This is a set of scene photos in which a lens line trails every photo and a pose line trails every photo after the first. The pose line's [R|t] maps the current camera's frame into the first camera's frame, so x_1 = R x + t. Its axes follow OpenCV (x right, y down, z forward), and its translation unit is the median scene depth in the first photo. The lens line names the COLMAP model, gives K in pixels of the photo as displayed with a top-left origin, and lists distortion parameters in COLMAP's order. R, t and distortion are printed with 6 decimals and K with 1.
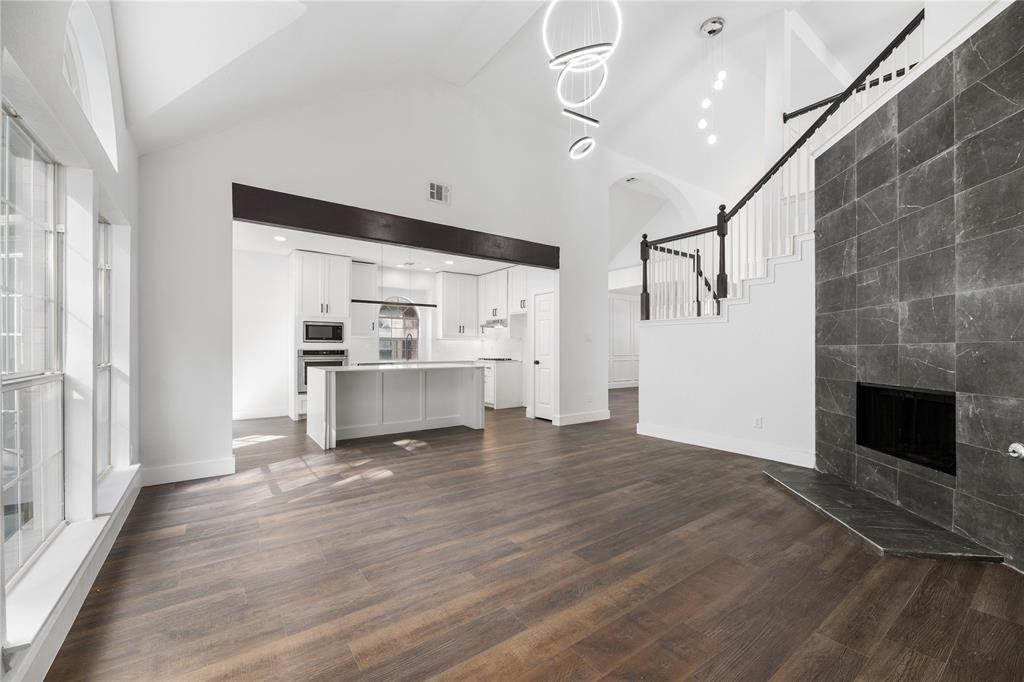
lens RADIAL K [[416.3, 0, 515.6], [0, 416.3, 349.3], [0, 0, 1]] dist [-0.002184, -0.001883]
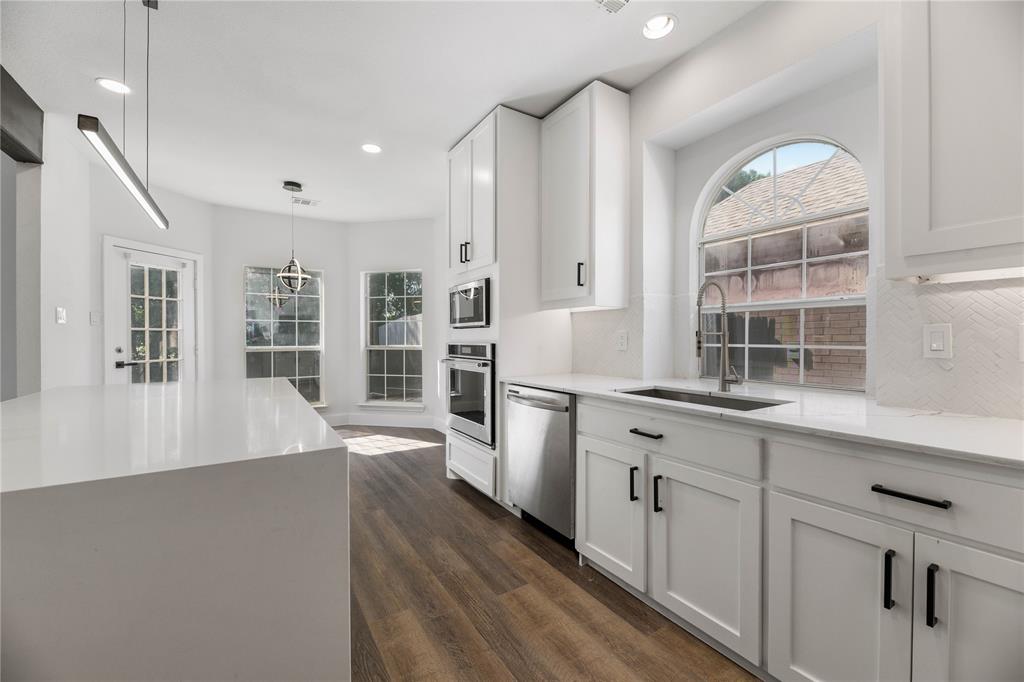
lens RADIAL K [[416.3, 0, 512.6], [0, 416.3, 337.3], [0, 0, 1]] dist [-0.002184, -0.001883]
pose [[-0.066783, -0.005828, -0.997751, -0.019320], [-0.000874, 0.999983, -0.005783, -0.006029], [0.997767, 0.000486, -0.066787, 1.853895]]
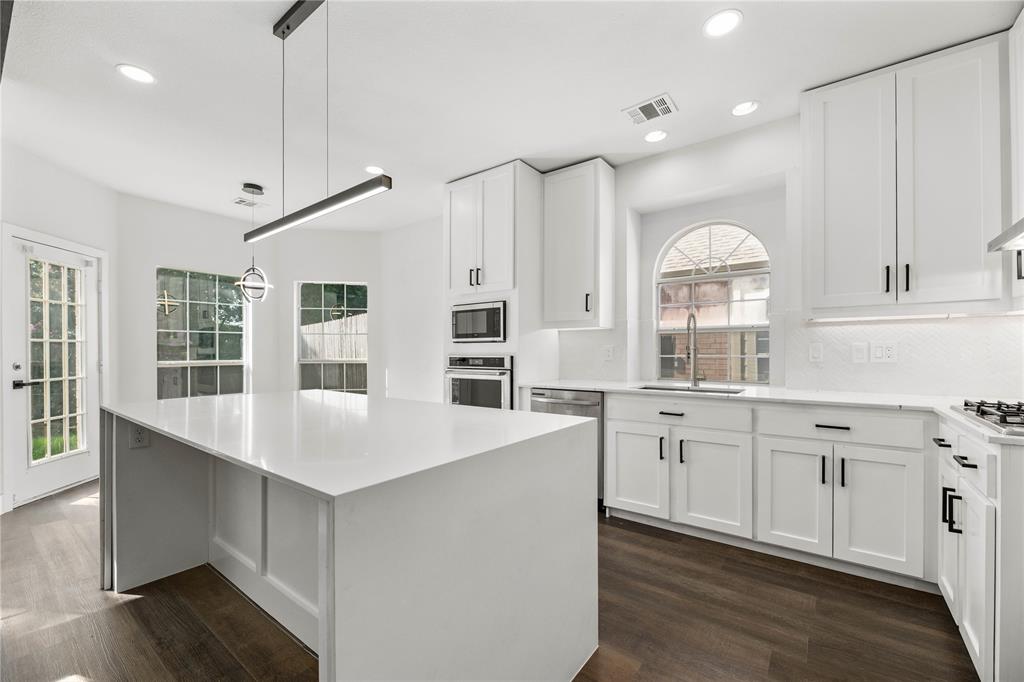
lens RADIAL K [[416.3, 0, 520.7], [0, 416.3, 352.9], [0, 0, 1]] dist [-0.002184, -0.001883]
pose [[0.302421, -0.001519, -0.953173, 0.095784], [0.000775, 0.999999, -0.001348, -0.004322], [0.953174, -0.000331, 0.302422, 1.535253]]
